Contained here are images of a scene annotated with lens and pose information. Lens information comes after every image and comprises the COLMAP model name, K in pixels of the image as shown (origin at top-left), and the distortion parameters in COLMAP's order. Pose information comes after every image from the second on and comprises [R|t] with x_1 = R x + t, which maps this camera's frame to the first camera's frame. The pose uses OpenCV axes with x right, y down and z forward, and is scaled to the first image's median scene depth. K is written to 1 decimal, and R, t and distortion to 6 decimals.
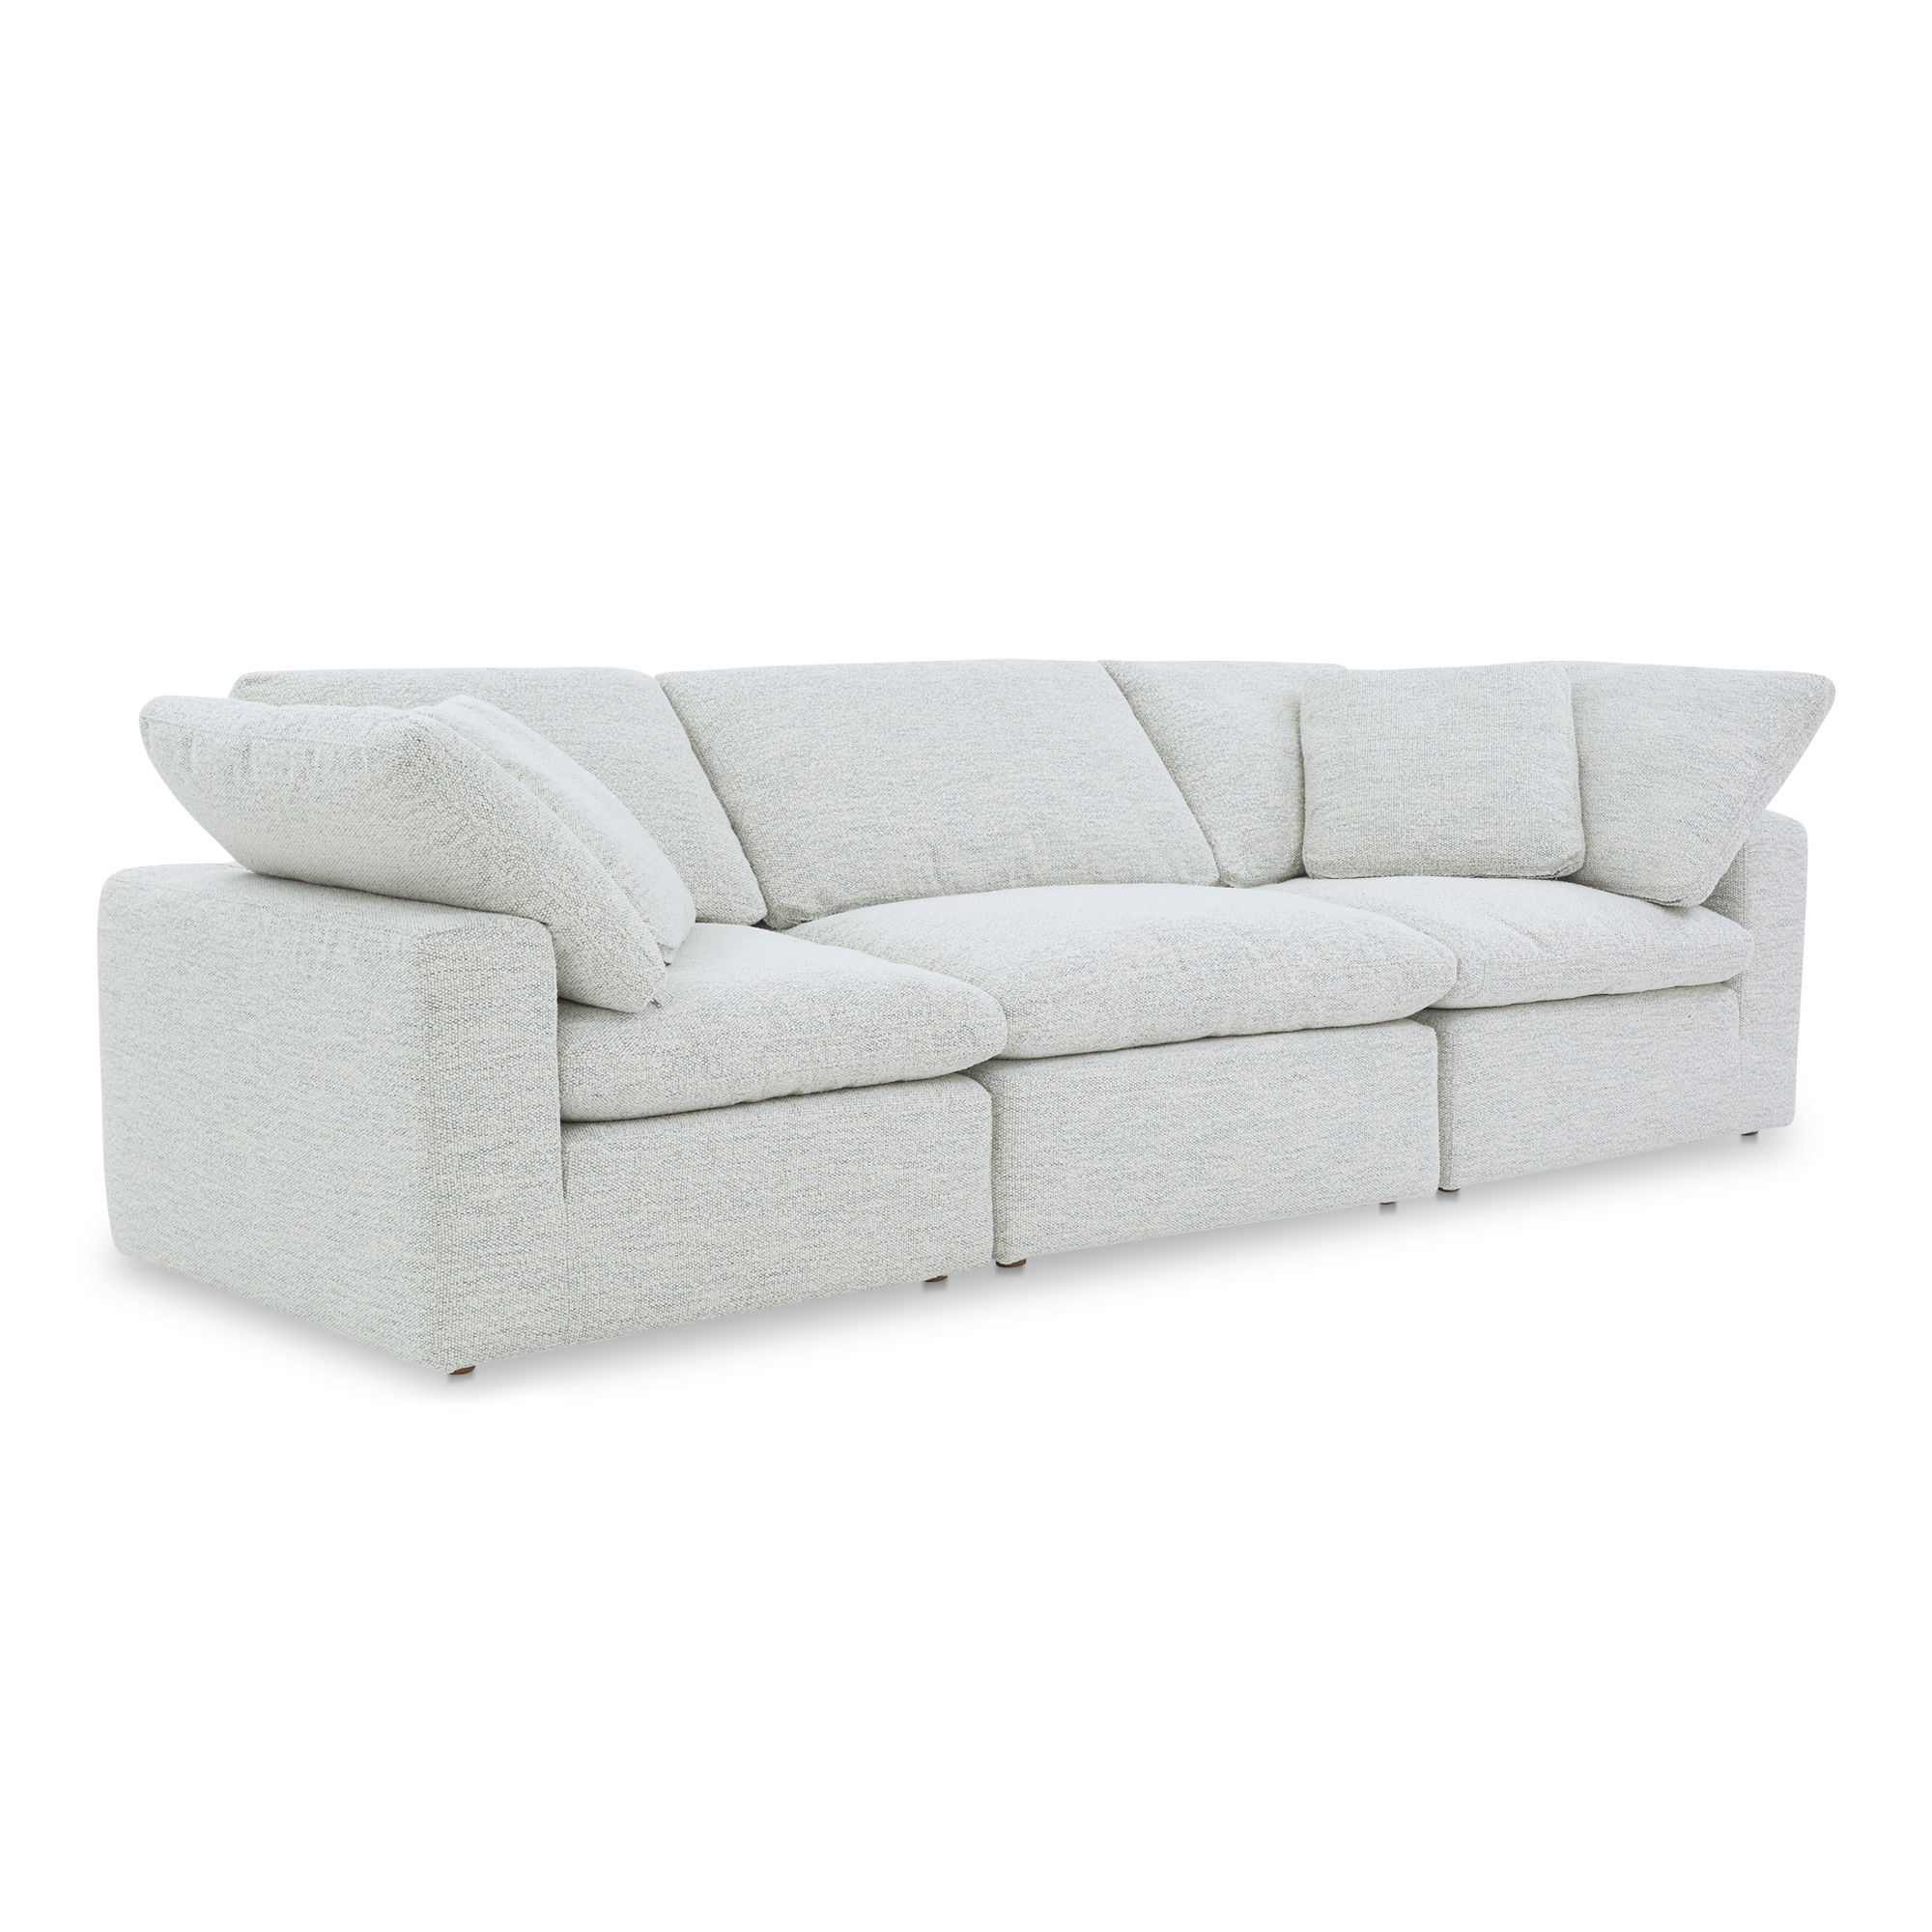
lens RADIAL K [[3150.8, 0, 966.0], [0, 3150.8, 966.0], [0, 0, 1]] dist [0.016204, 0.030479]
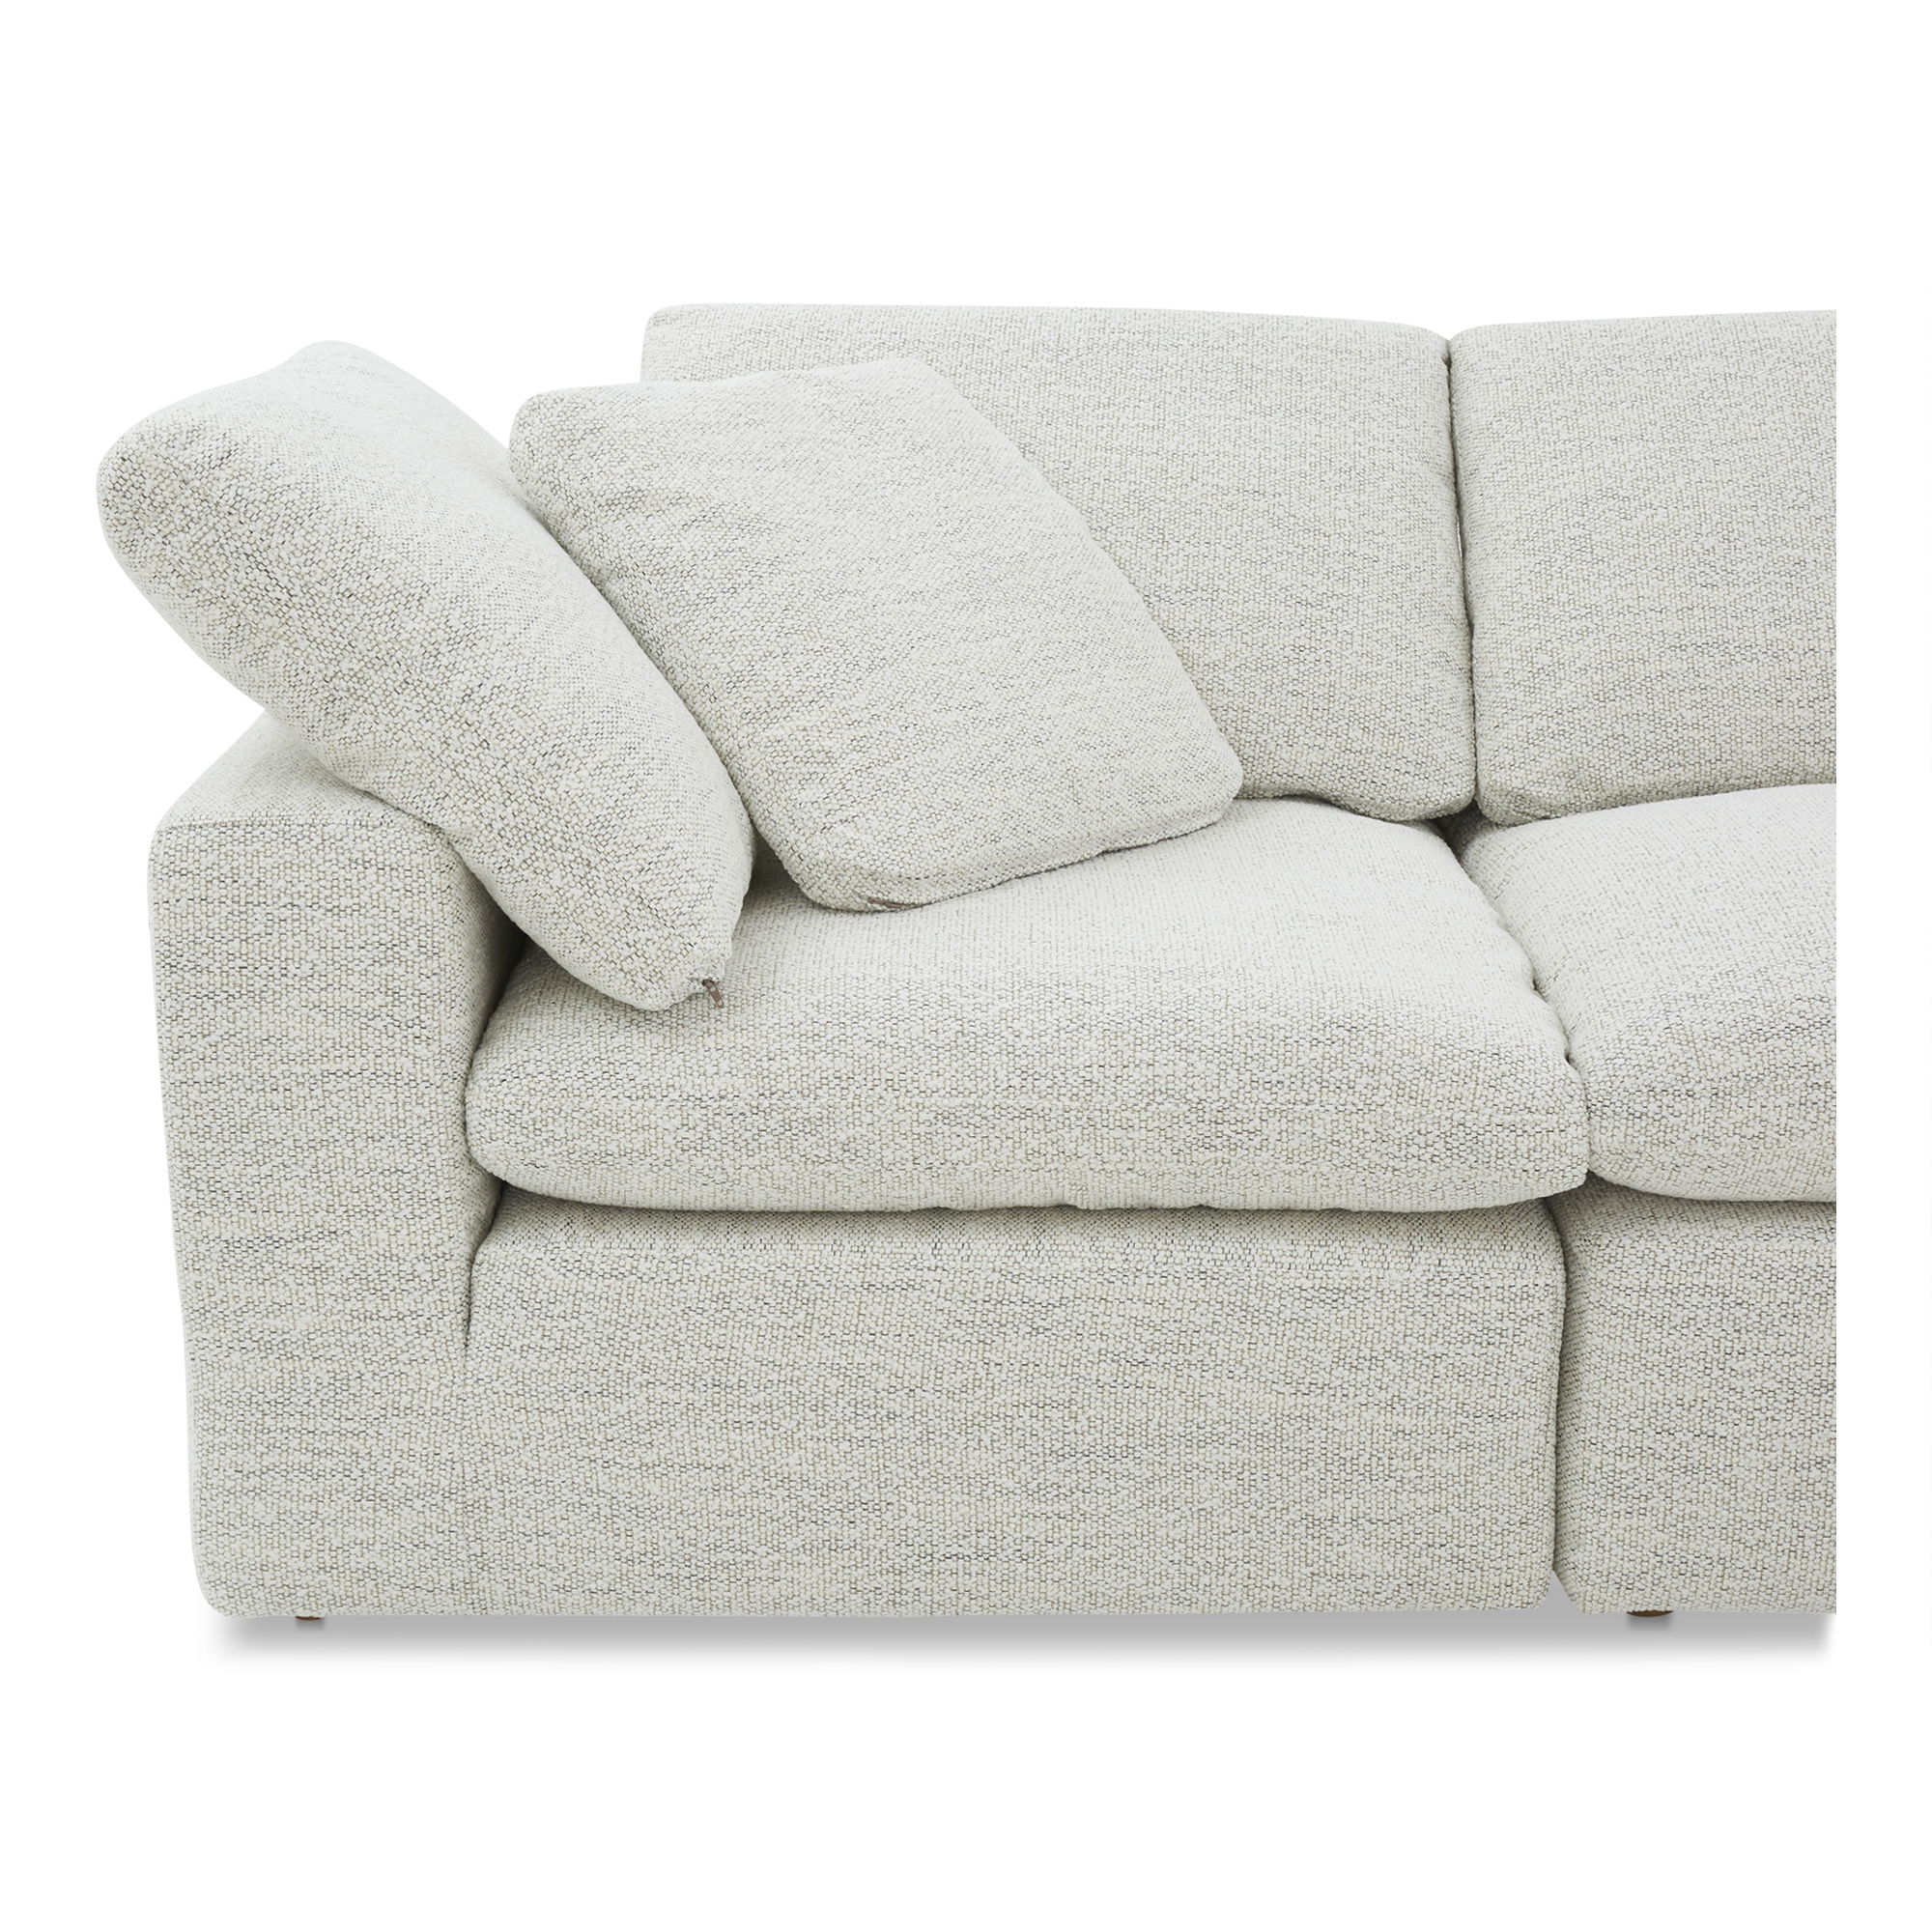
lens RADIAL K [[3288.8, 0, 964.2], [0, 3288.8, 825.9], [0, 0, 1]] dist [-0.061585, 0.043004]
pose [[0.769894, 0.134131, -0.623917, 0.251759], [-0.085838, 0.990544, 0.107028, -0.073695], [0.632373, -0.028844, 0.774127, 0.606703]]
